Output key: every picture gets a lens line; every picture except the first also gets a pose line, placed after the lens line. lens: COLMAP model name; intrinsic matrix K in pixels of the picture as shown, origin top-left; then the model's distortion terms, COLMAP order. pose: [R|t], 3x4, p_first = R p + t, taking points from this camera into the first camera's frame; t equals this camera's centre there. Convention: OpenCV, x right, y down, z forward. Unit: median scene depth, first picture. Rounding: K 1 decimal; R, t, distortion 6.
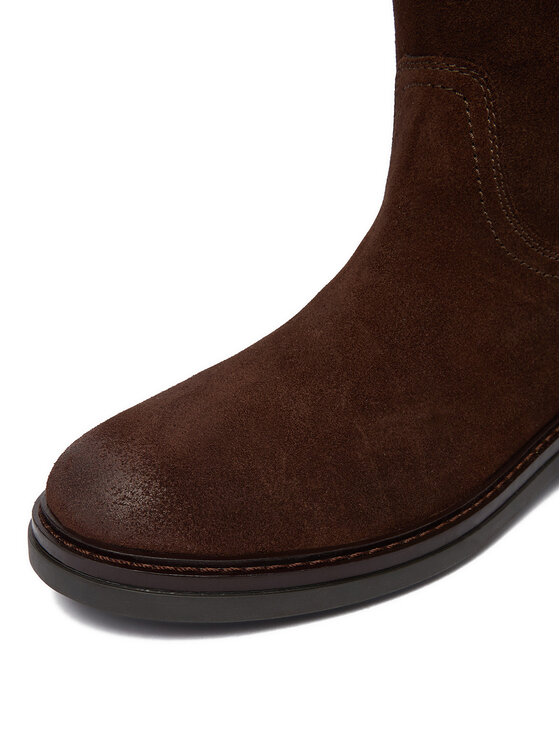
lens RADIAL K [[693.3, 0, 281.9], [0, 693.3, 372.9], [0, 0, 1]] dist [-0.044260, 0.000000]
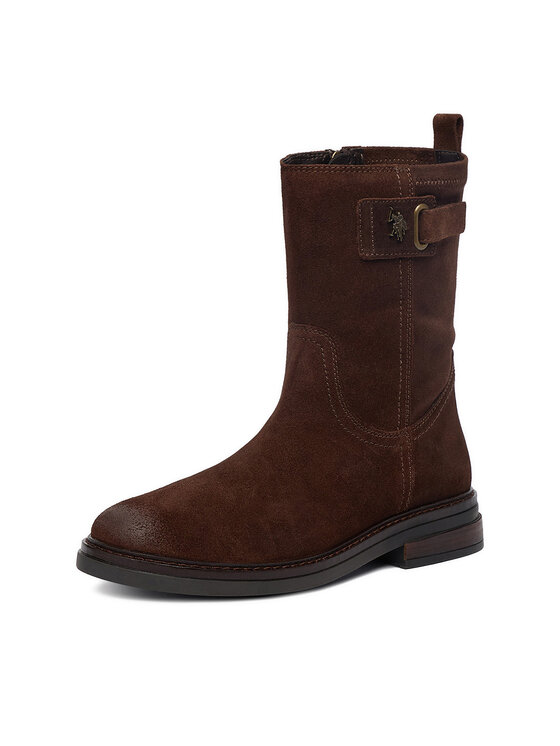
lens RADIAL K [[1463.1, 0, 280.1], [0, 1463.1, 372.9], [0, 0, 1]] dist [-0.037002, 0.000000]
pose [[0.990433, 0.071811, 0.117837, -0.325396], [-0.031023, 0.947940, -0.316933, 0.968270], [-0.134462, 0.310246, 0.941099, -2.808369]]
